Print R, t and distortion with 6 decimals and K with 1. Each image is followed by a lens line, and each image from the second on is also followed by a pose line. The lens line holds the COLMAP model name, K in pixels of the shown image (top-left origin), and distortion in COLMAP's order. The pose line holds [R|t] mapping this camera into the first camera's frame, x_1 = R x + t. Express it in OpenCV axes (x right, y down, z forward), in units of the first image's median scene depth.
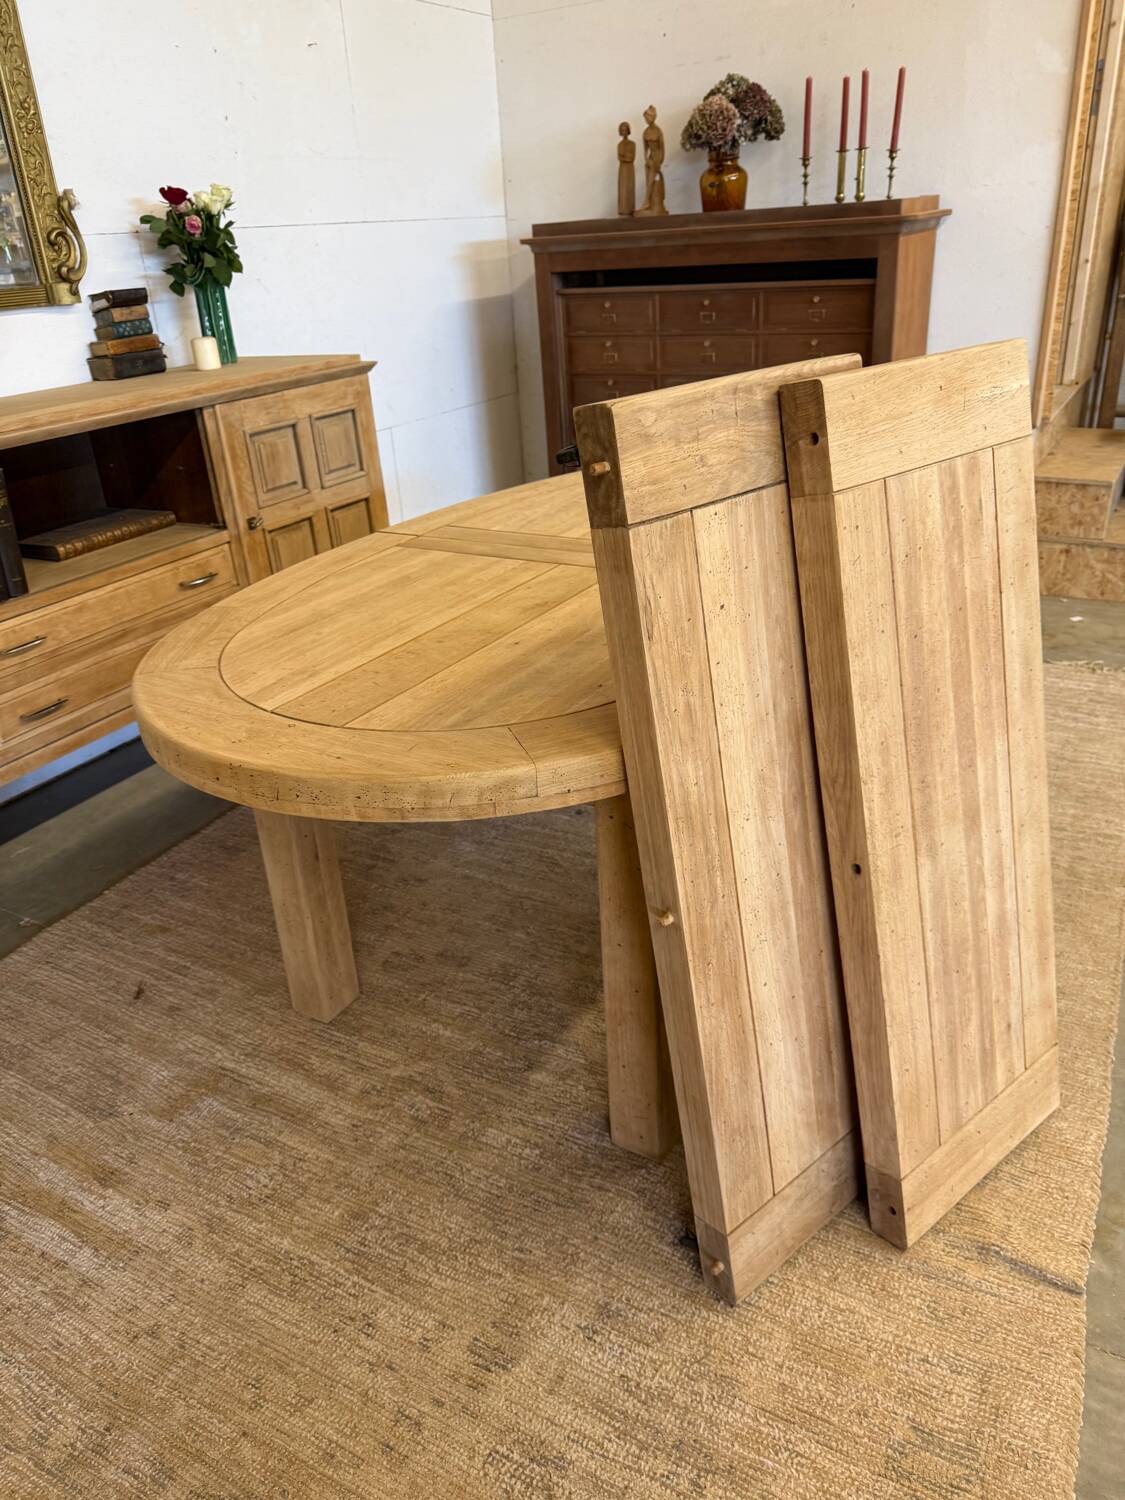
lens RADIAL K [[1060.1, 0, 550.1], [0, 1060.1, 749.9], [0, 0, 1]] dist [-0.004971, 0.002962]
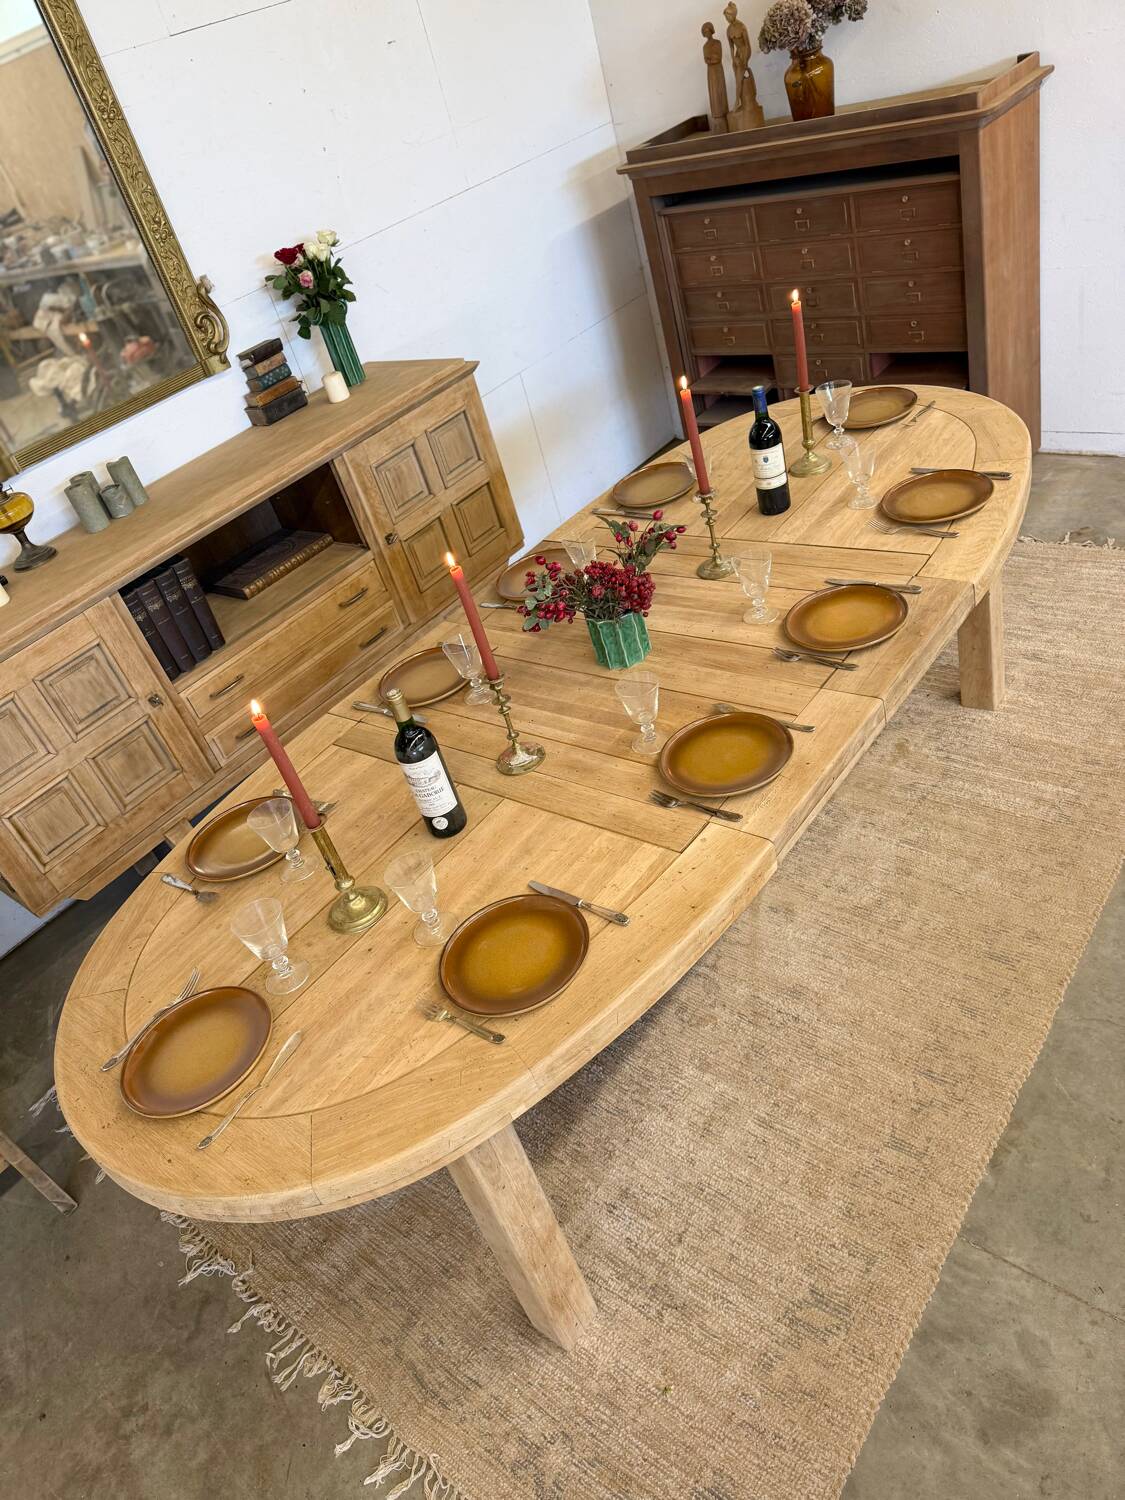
lens RADIAL K [[1047.5, 0, 560.1], [0, 1047.5, 749.3], [0, 0, 1]] dist [0.030136, -0.032699]
pose [[0.967995, -0.063251, -0.242869, 0.178522], [0.111651, 0.975214, 0.191027, -0.181386], [0.224766, -0.212030, 0.951064, -0.143979]]
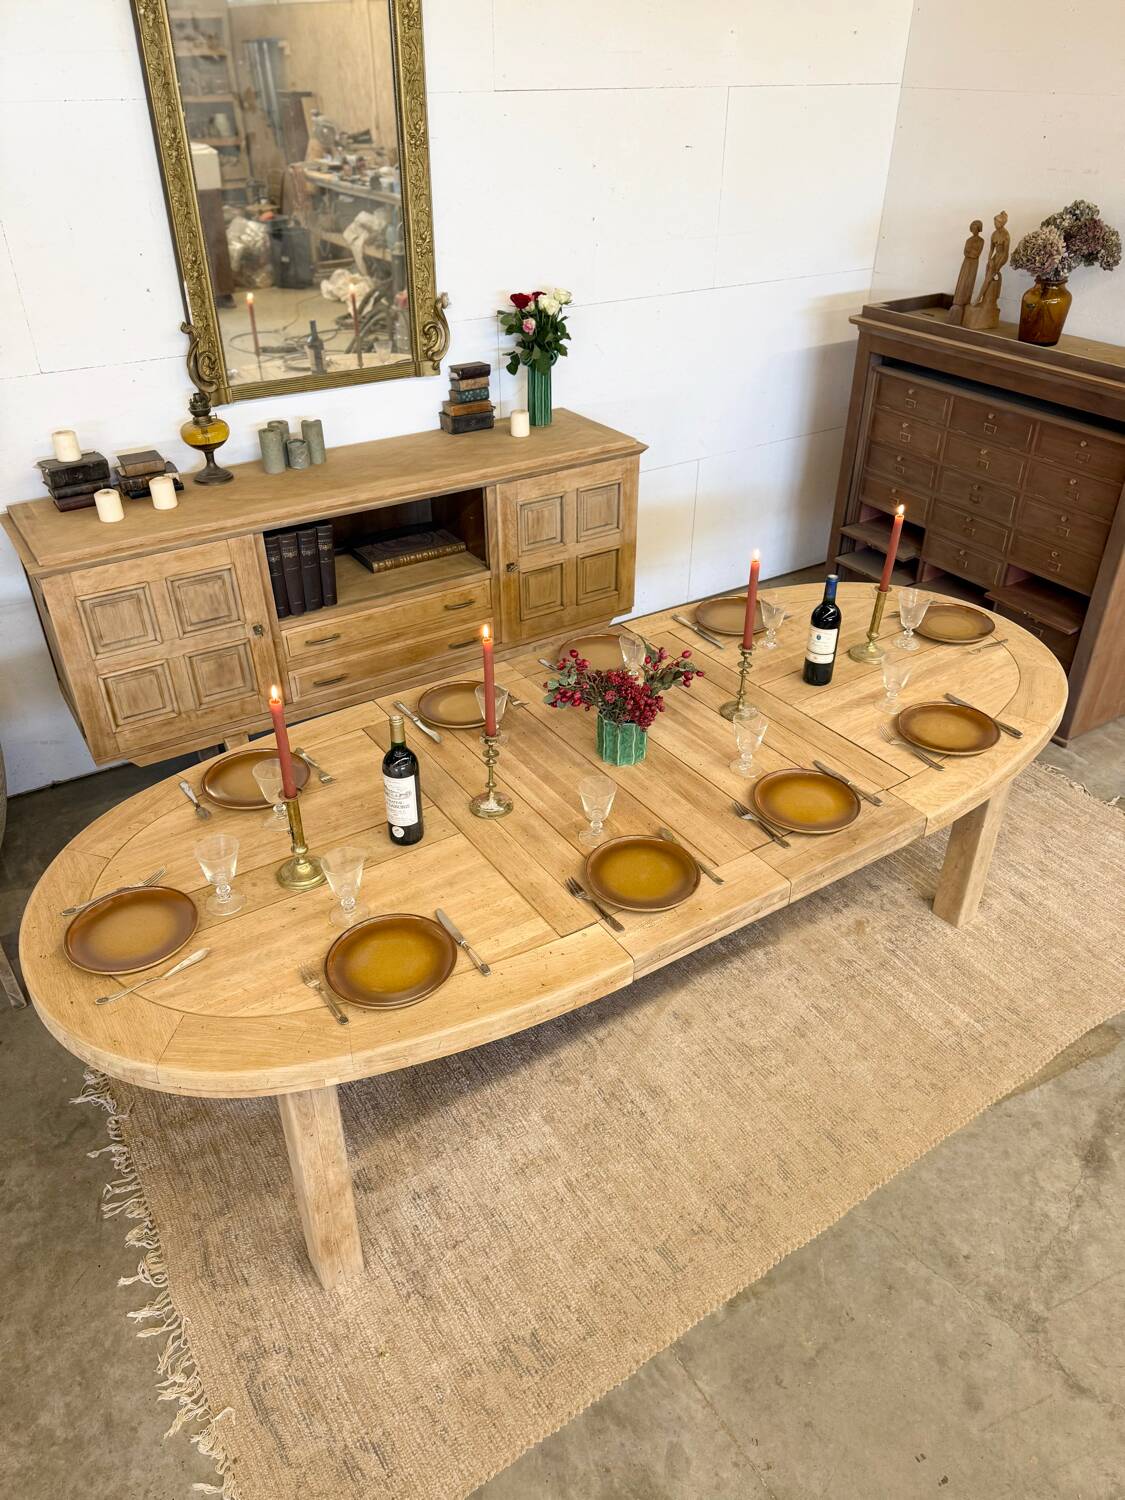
lens RADIAL K [[1041.0, 0, 566.4], [0, 1041.0, 748.9], [0, 0, 1]] dist [0.056094, -0.075509]
pose [[0.887781, 0.302581, -0.346827, 0.304093], [-0.250192, 0.949738, 0.188155, -0.254870], [0.386327, -0.080267, 0.918863, -0.204685]]
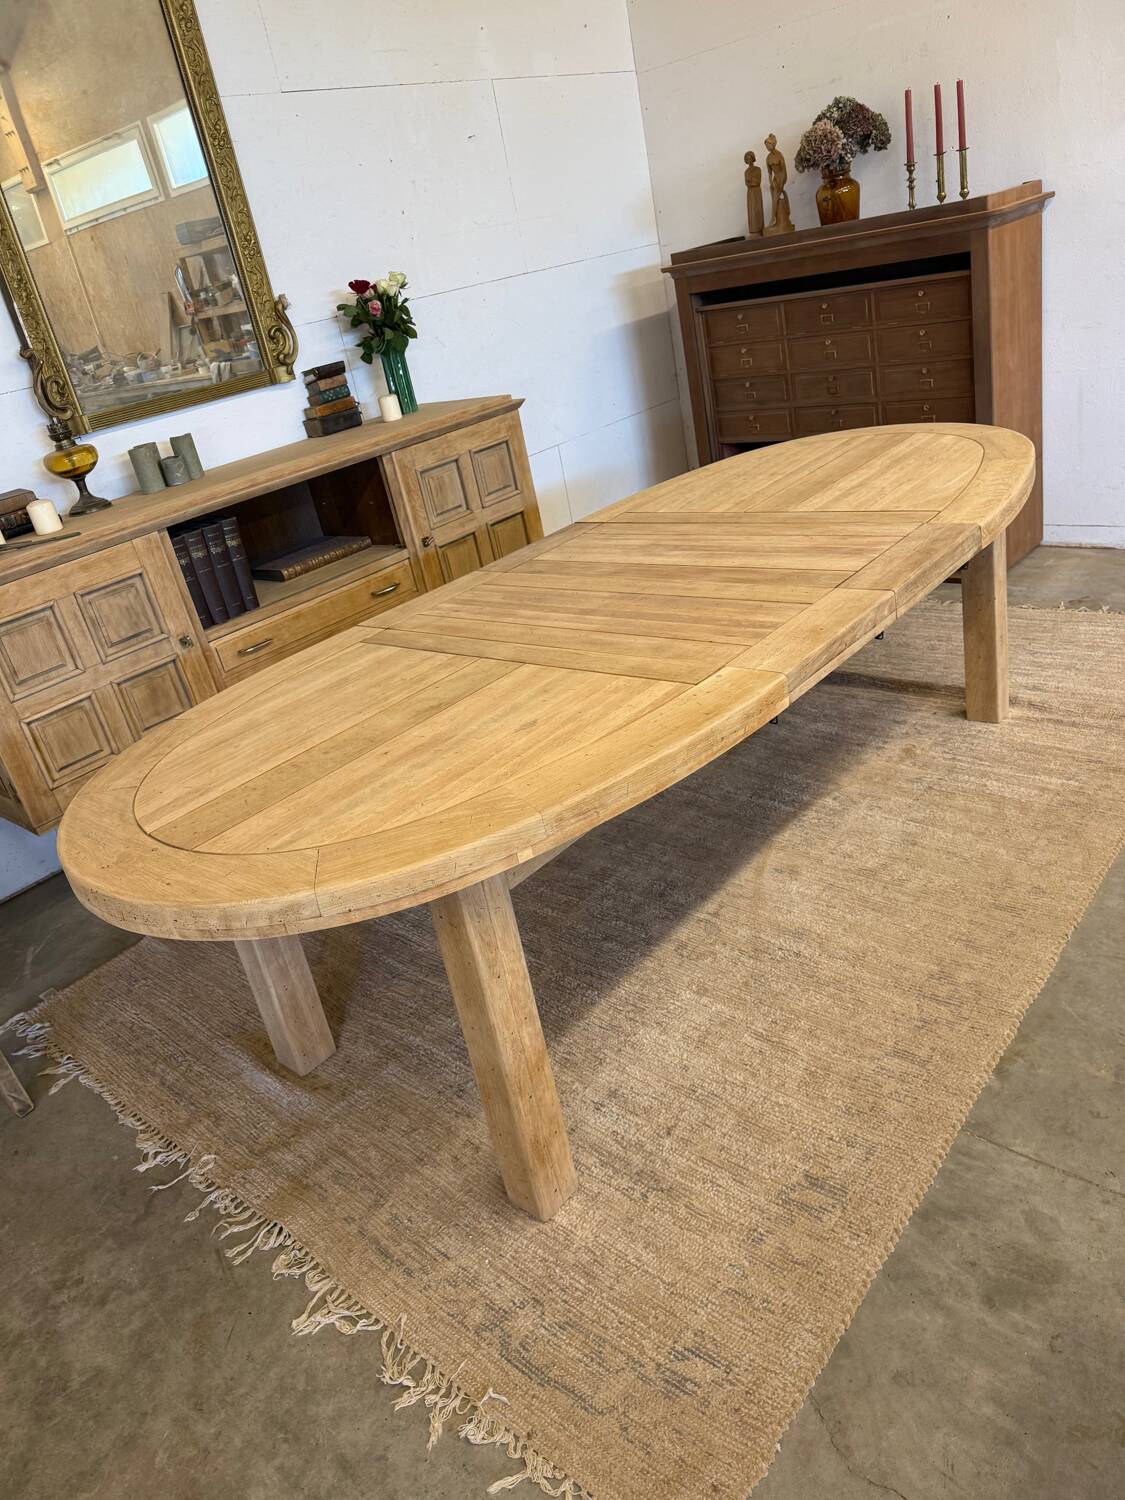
lens RADIAL K [[1046.4, 0, 568.1], [0, 1046.4, 749.6], [0, 0, 1]] dist [0.039084, -0.049794]
pose [[0.973297, -0.027398, -0.227910, 0.160837], [0.031069, 0.999439, 0.012533, 0.025227], [0.227439, -0.019279, 0.973602, -0.187079]]
